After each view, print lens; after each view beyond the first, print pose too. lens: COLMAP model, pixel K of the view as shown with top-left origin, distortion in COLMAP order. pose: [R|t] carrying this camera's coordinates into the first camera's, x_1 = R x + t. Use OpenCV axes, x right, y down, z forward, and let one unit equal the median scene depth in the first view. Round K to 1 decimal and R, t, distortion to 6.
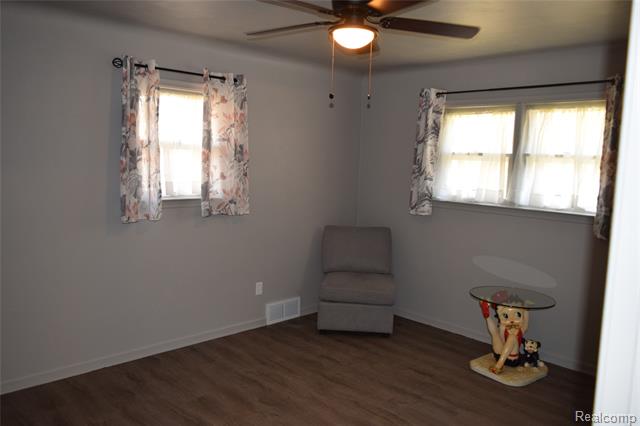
lens RADIAL K [[504.1, 0, 320.0], [0, 504.1, 213.0], [0, 0, 1]] dist [0.010186, 0.008296]
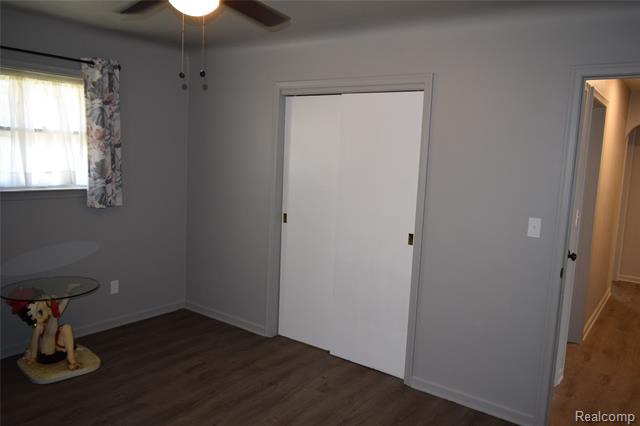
lens RADIAL K [[504.1, 0, 320.0], [0, 504.1, 213.0], [0, 0, 1]] dist [0.010186, 0.008296]
pose [[-0.168744, -0.152813, 0.973742, -0.869972], [0.069362, 0.983619, 0.166383, -0.128544], [-0.983216, 0.095617, -0.155381, 1.014596]]
